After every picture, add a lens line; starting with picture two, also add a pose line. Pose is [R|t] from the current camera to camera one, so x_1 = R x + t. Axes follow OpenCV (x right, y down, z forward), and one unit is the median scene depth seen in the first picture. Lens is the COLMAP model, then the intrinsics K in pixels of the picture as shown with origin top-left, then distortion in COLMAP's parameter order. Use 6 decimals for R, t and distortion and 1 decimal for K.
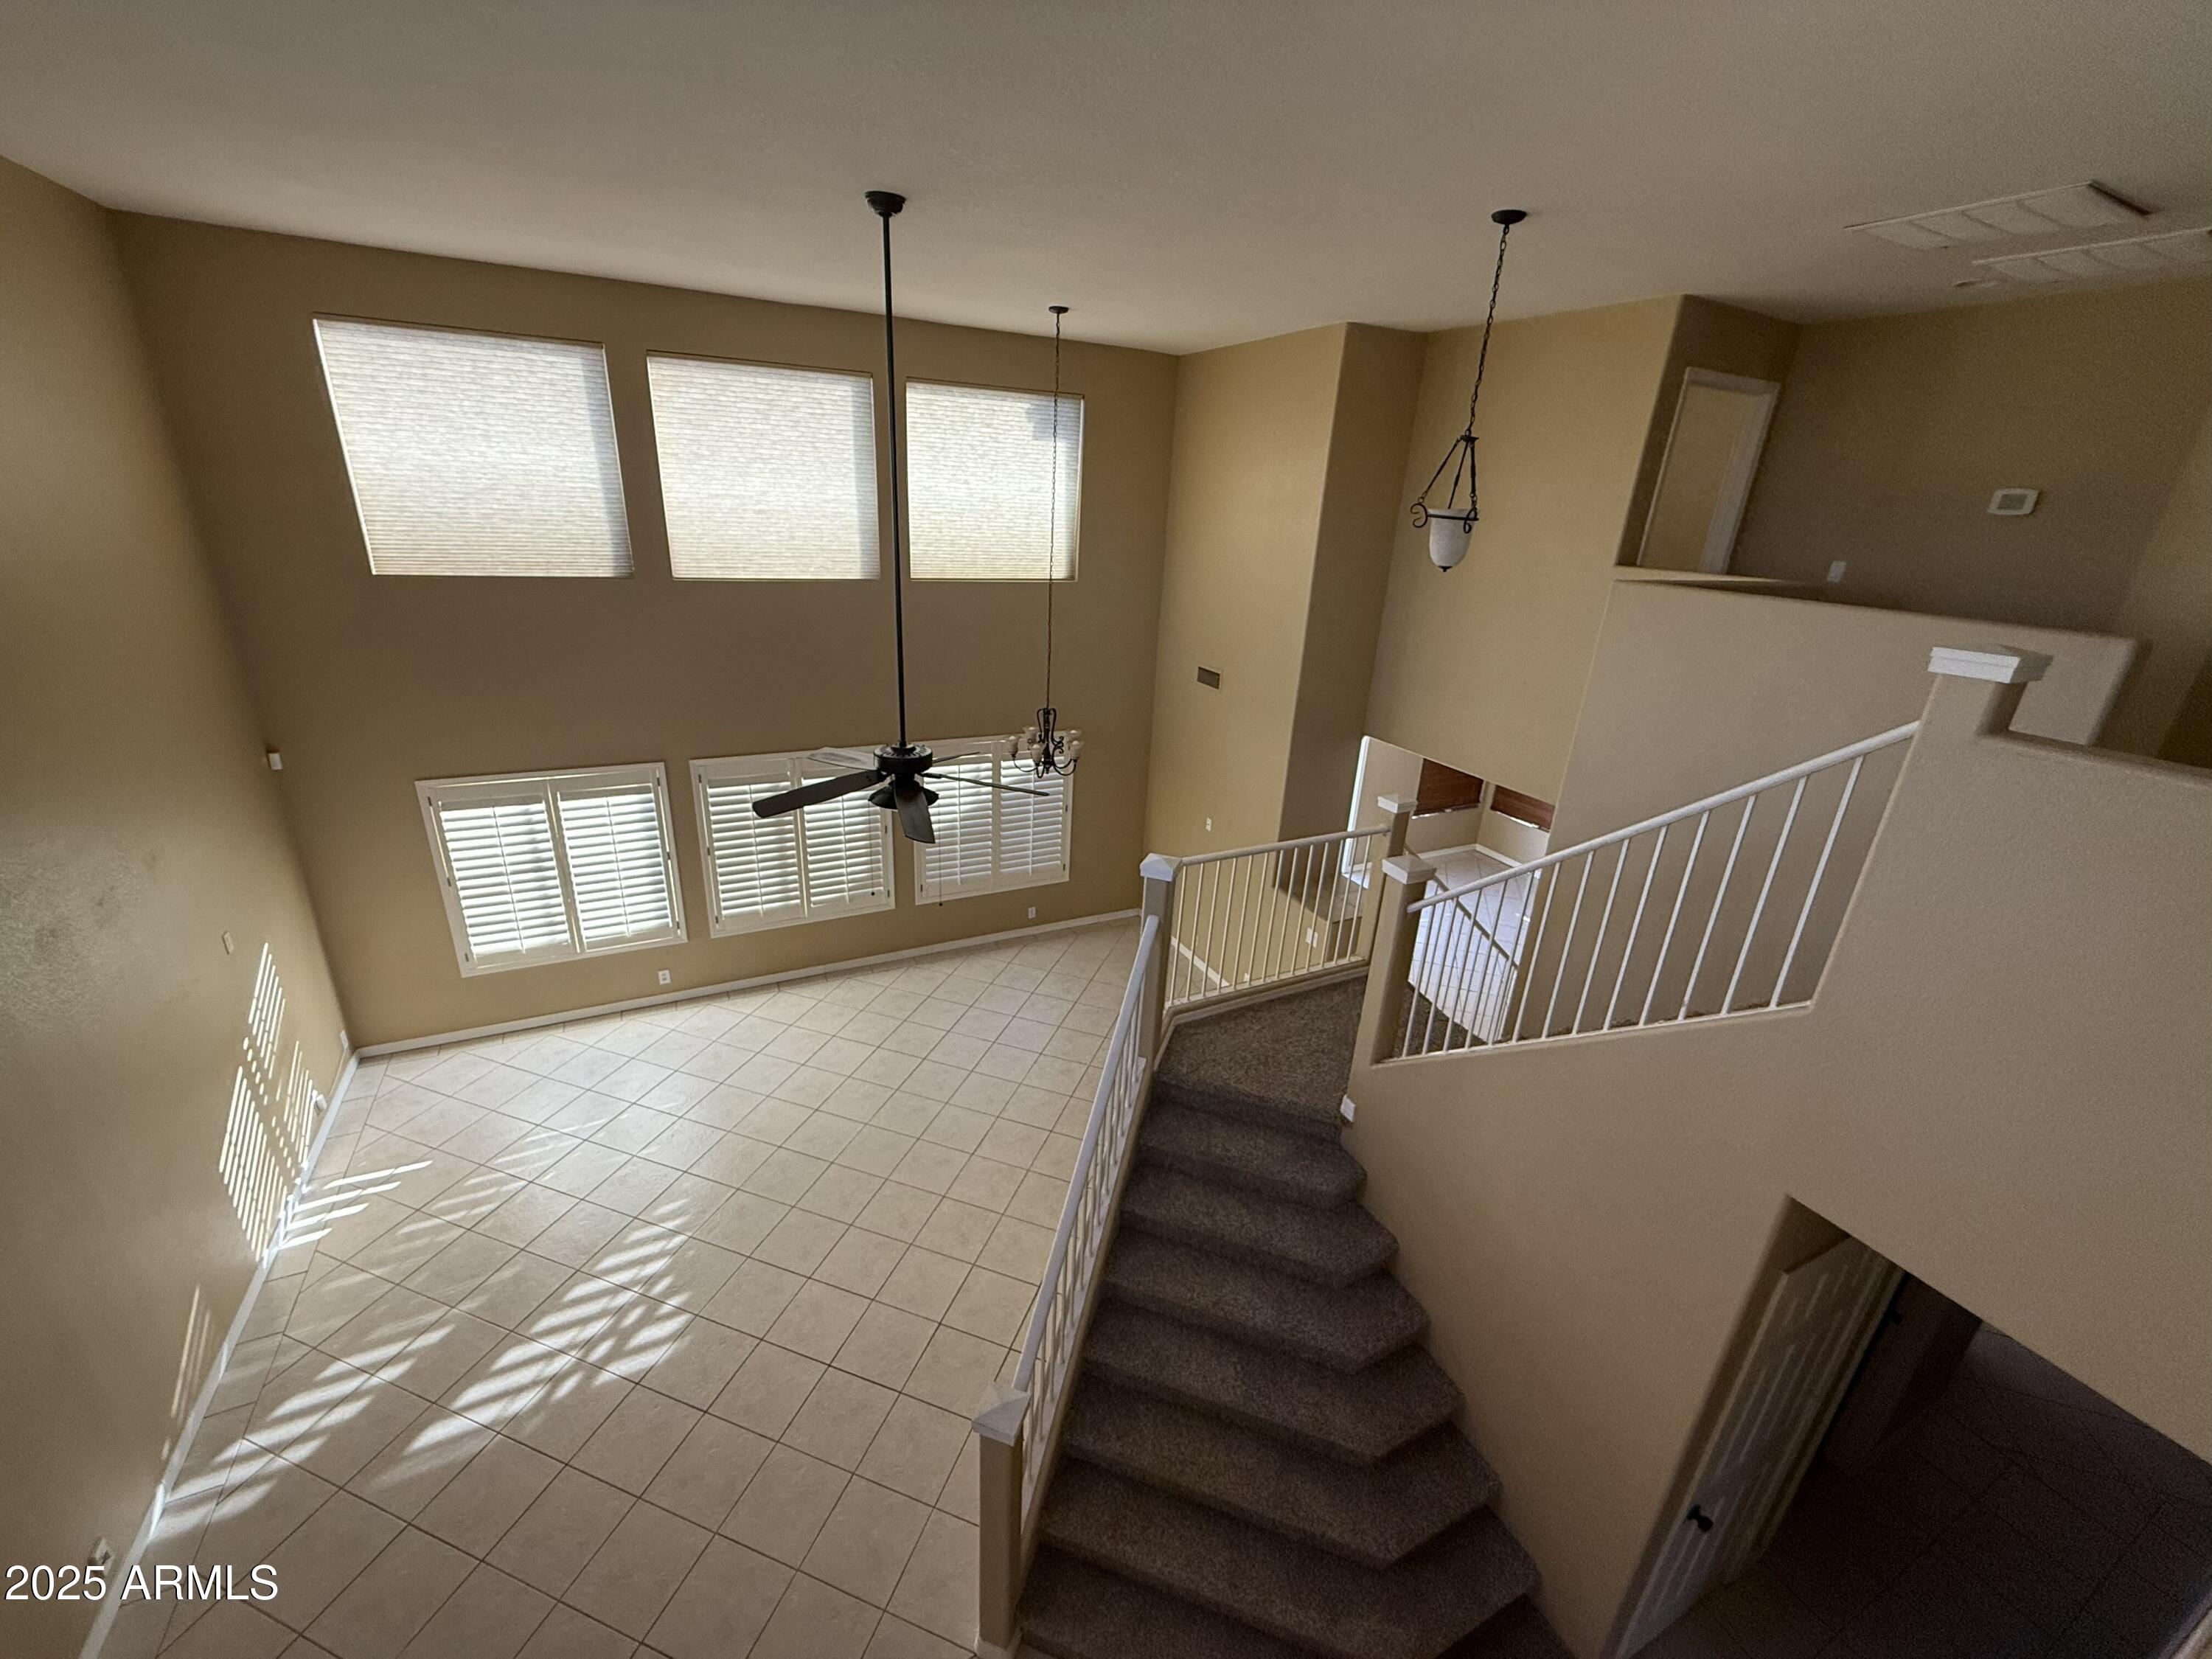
lens RADIAL K [[895.2, 0, 1103.0], [0, 895.2, 835.4], [0, 0, 1]] dist [-0.003730, -0.000420]
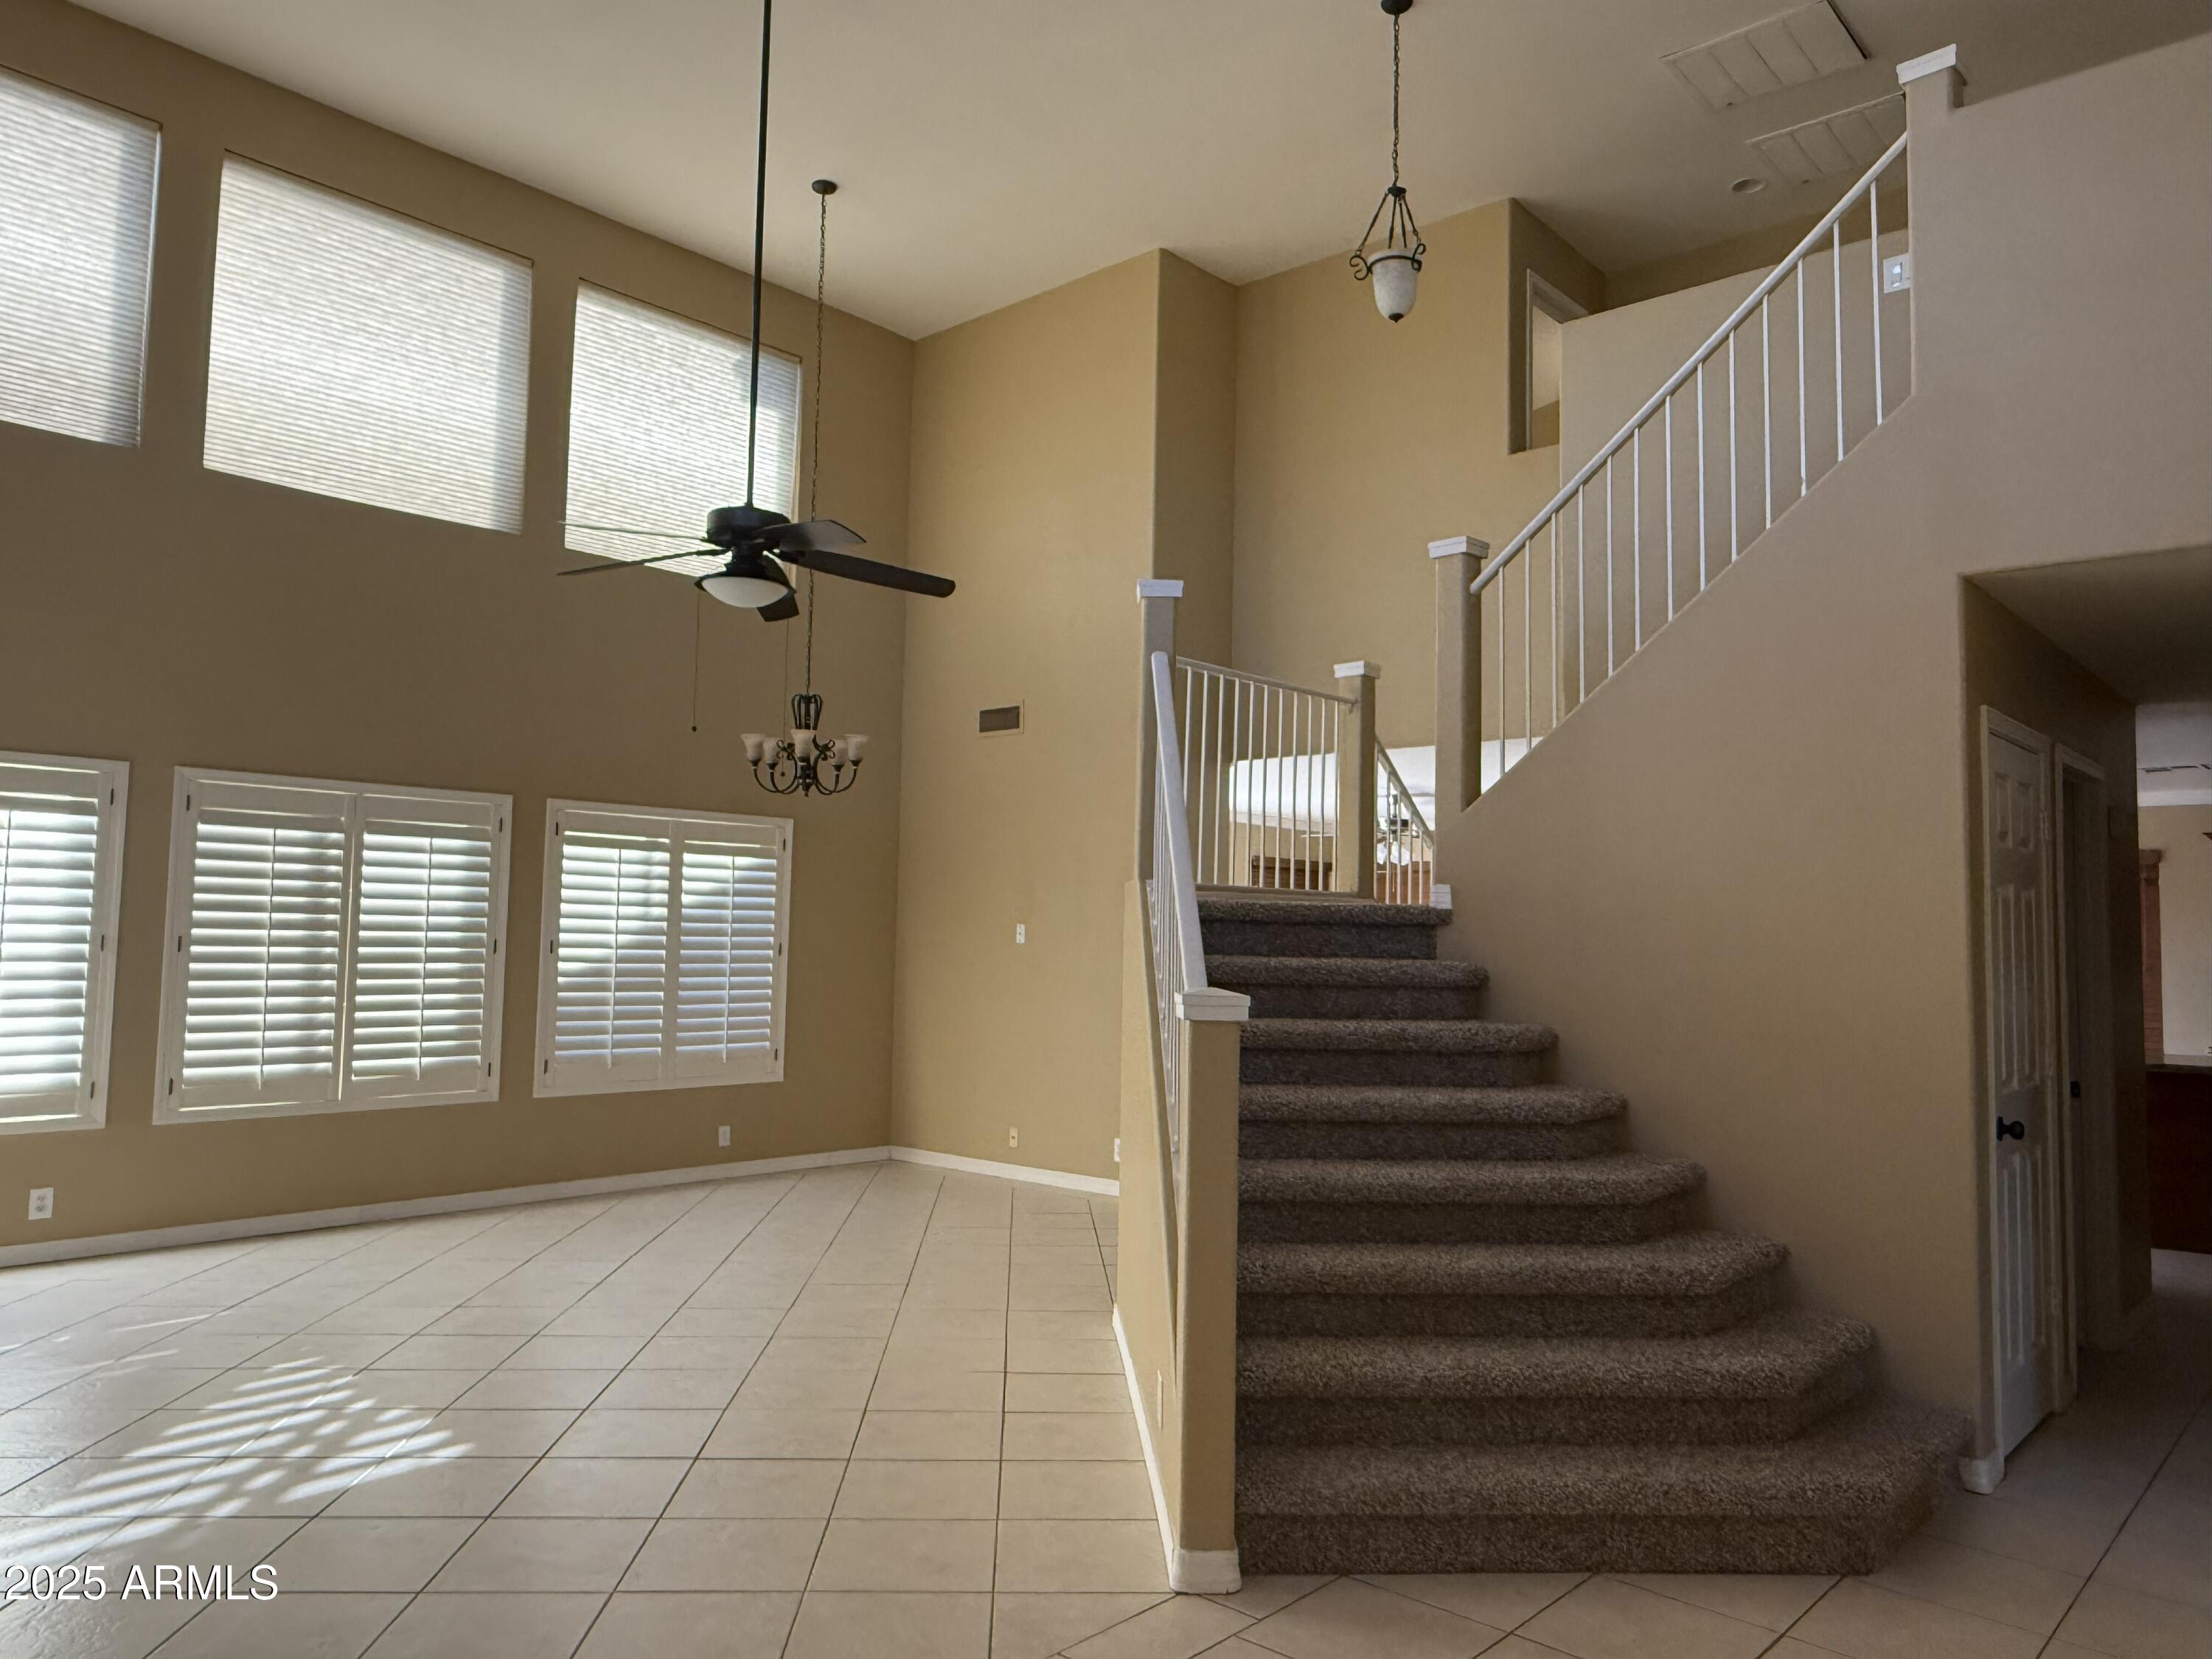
lens RADIAL K [[1547.8, 0, 1116.7], [0, 1547.8, 835.6], [0, 0, 1]] dist [-0.004744, 0.000183]
pose [[0.929318, -0.007185, 0.369211, -0.261878], [0.160427, 0.908390, -0.386123, 0.416682], [-0.332613, 0.418063, 0.845335, -0.007648]]
